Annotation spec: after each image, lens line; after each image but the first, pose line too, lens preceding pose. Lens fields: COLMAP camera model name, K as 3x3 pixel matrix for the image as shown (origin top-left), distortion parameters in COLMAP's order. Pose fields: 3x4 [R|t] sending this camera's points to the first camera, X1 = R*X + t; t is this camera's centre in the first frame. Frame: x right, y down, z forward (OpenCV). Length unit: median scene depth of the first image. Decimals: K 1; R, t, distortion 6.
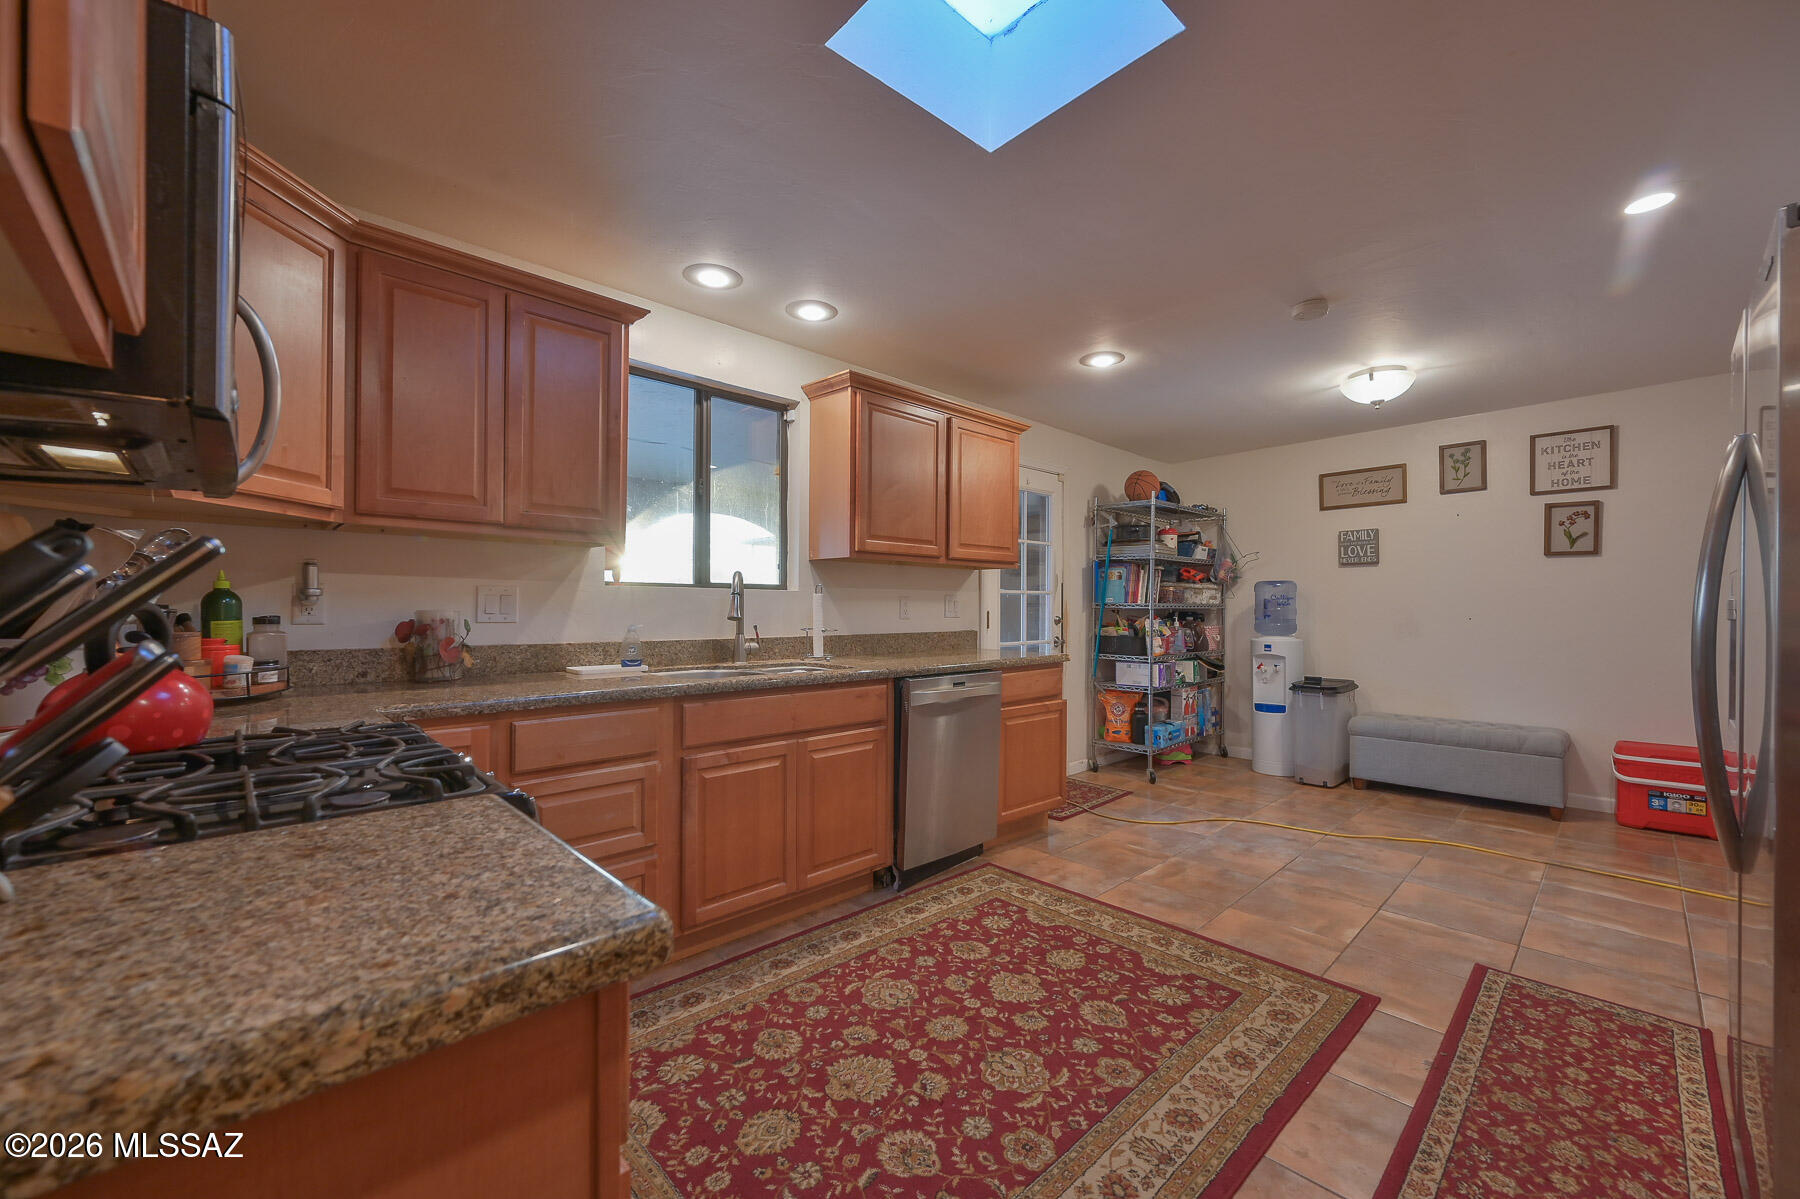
lens RADIAL K [[706.3, 0, 900.6], [0, 706.3, 605.9], [0, 0, 1]] dist [-0.001705, -0.000197]
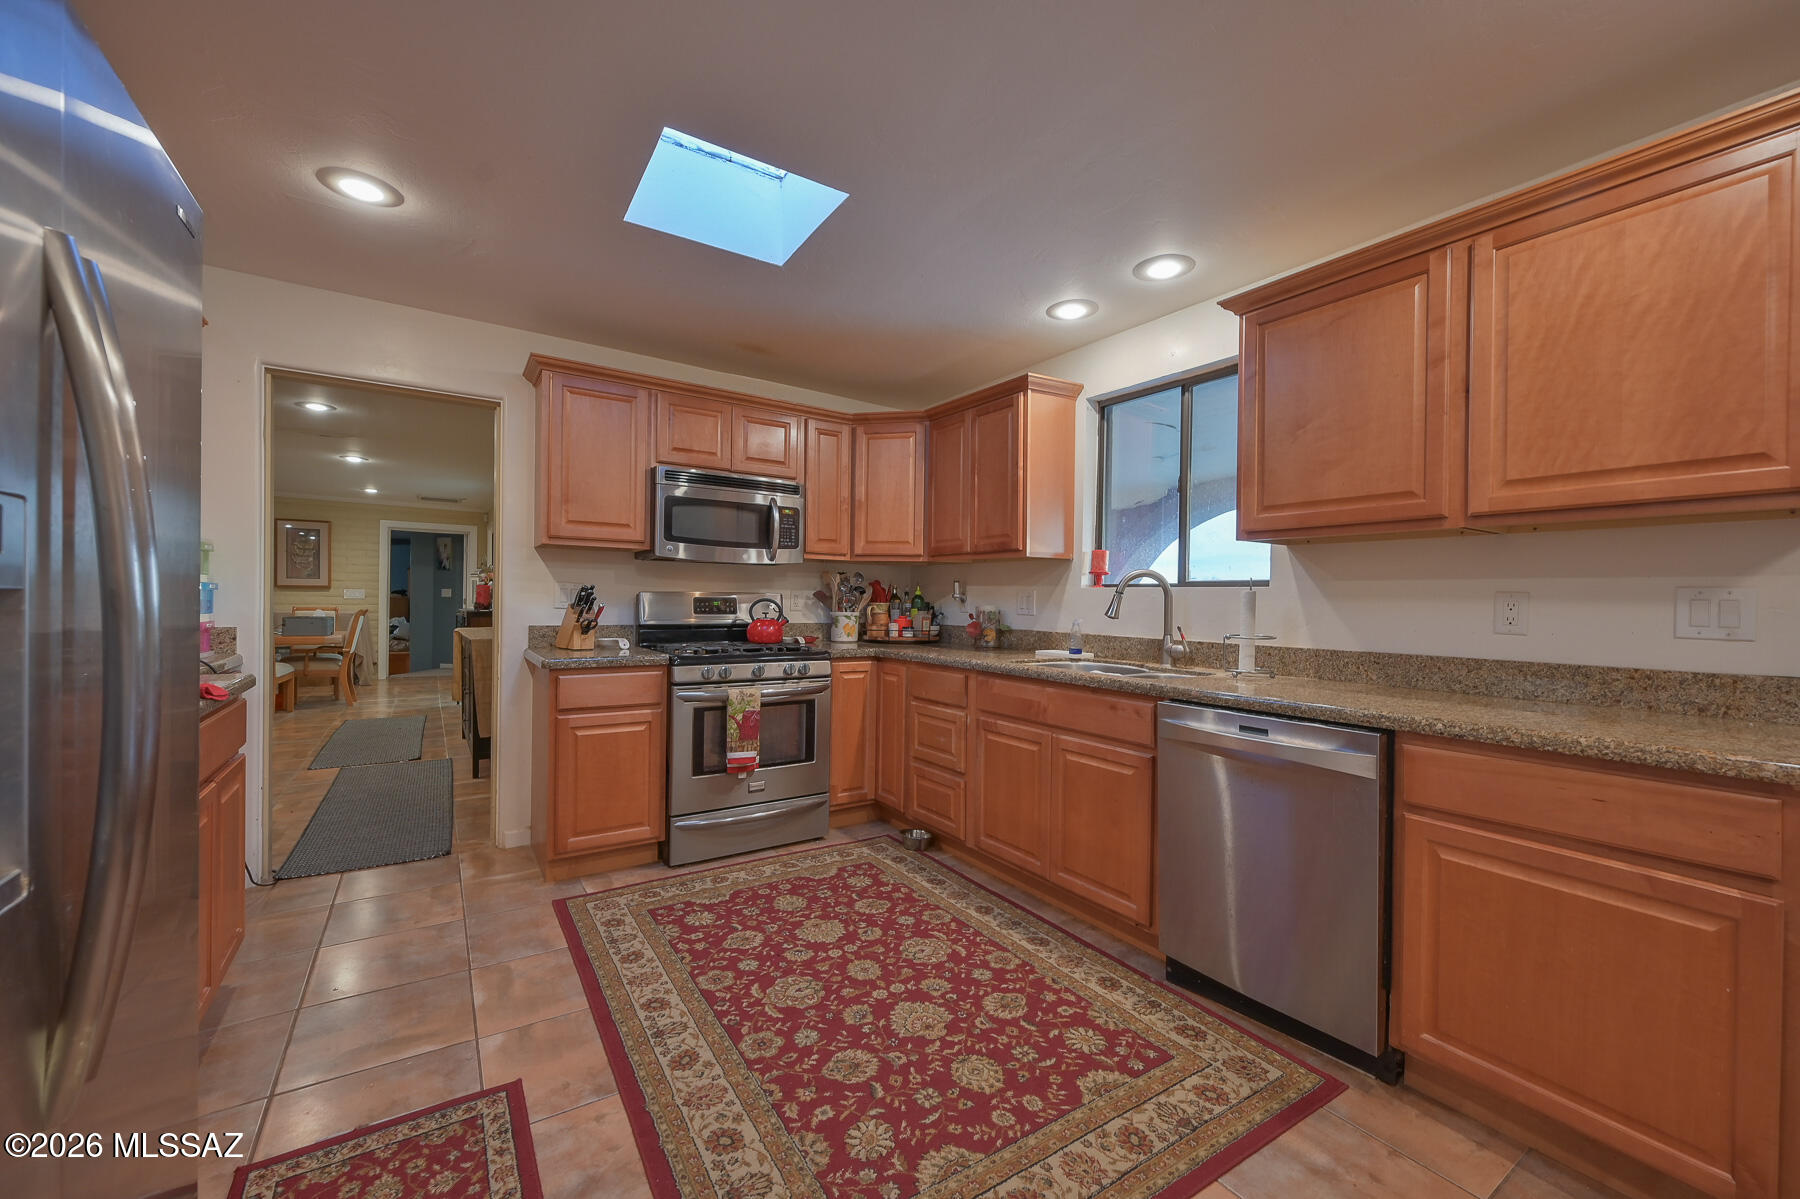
lens RADIAL K [[706.3, 0, 900.6], [0, 706.3, 605.9], [0, 0, 1]] dist [-0.001705, -0.000197]
pose [[-0.176137, 0.000652, -0.984365, 0.962171], [-0.014865, 0.999884, 0.003322, 0.003853], [0.984253, 0.015218, -0.176107, 1.020258]]
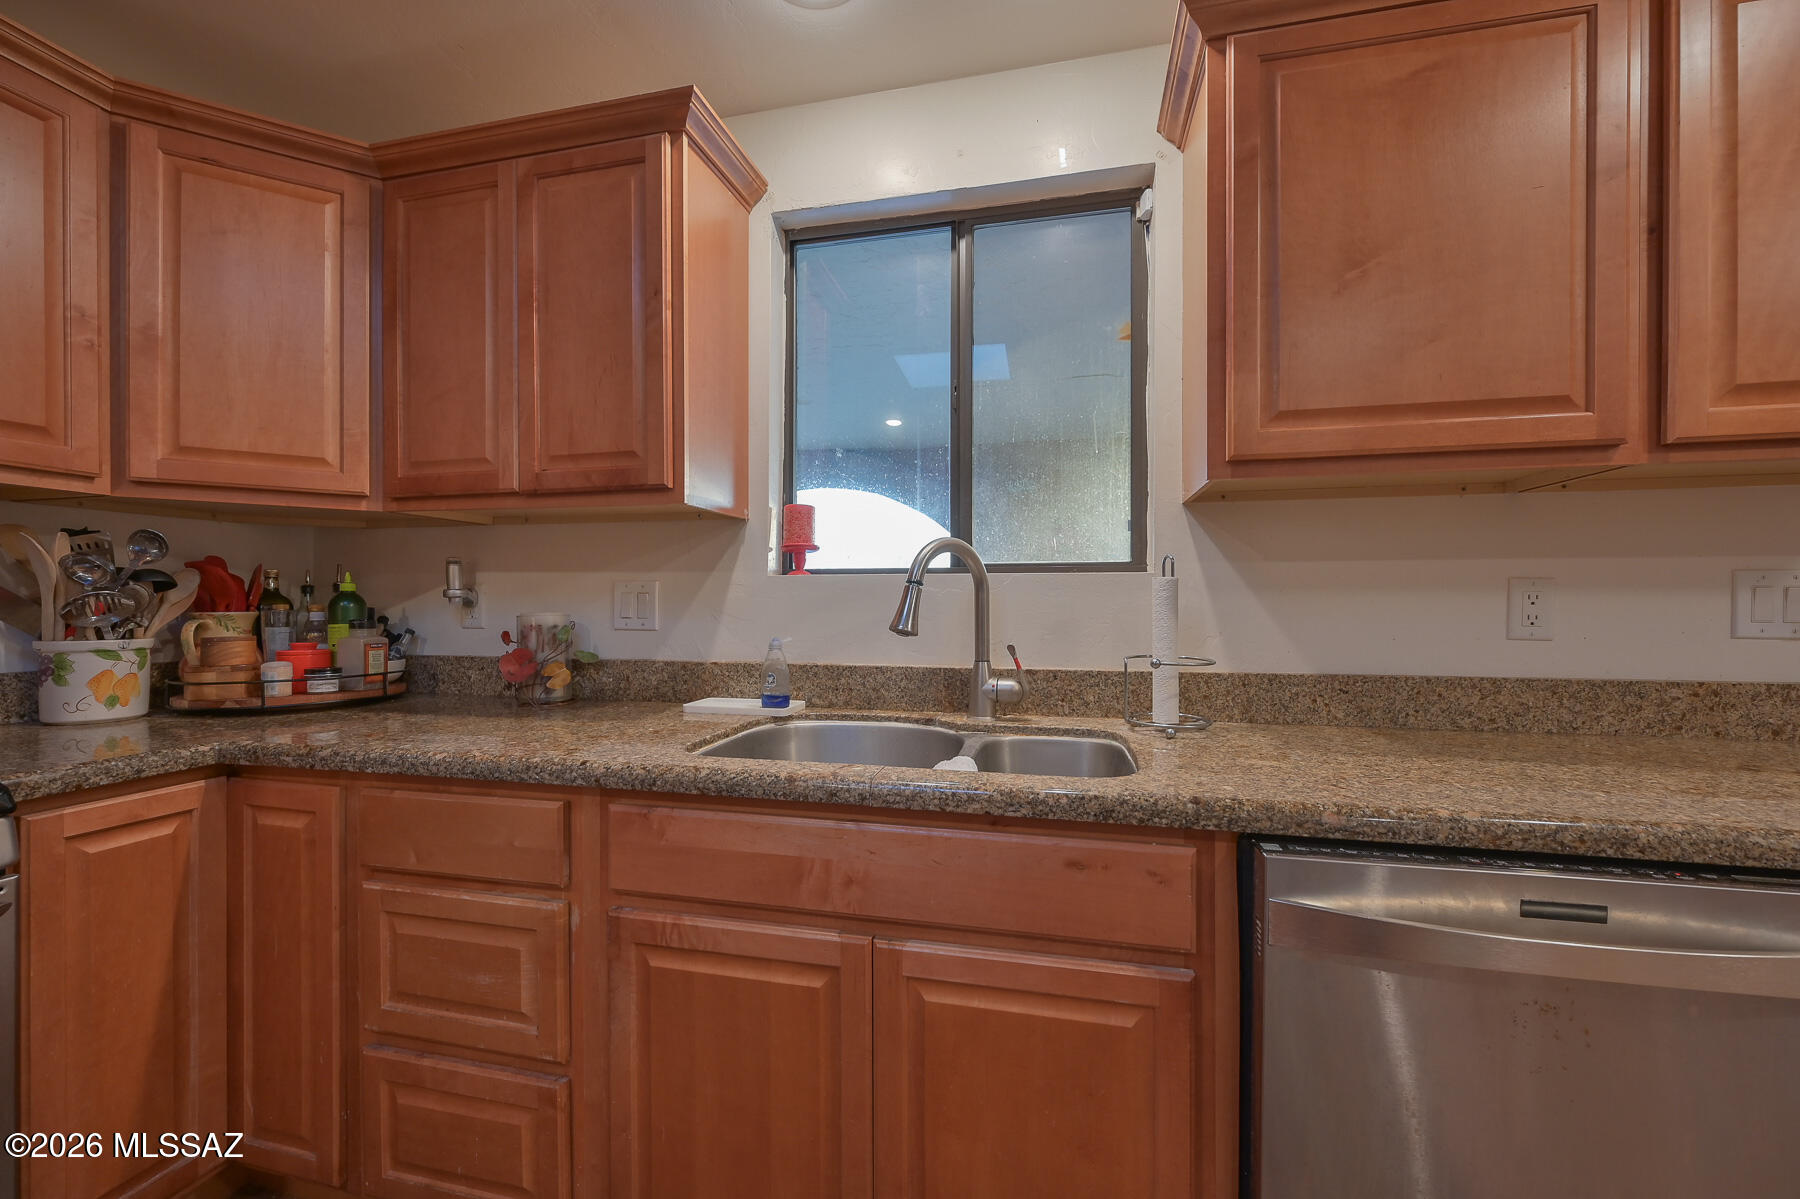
lens RADIAL K [[706.3, 0, 900.6], [0, 706.3, 605.9], [0, 0, 1]] dist [-0.001705, -0.000197]
pose [[0.545046, -0.003655, -0.838398, 0.211048], [0.004372, 0.999989, -0.001517, 0.000717], [0.838395, -0.002839, 0.545057, 0.843438]]
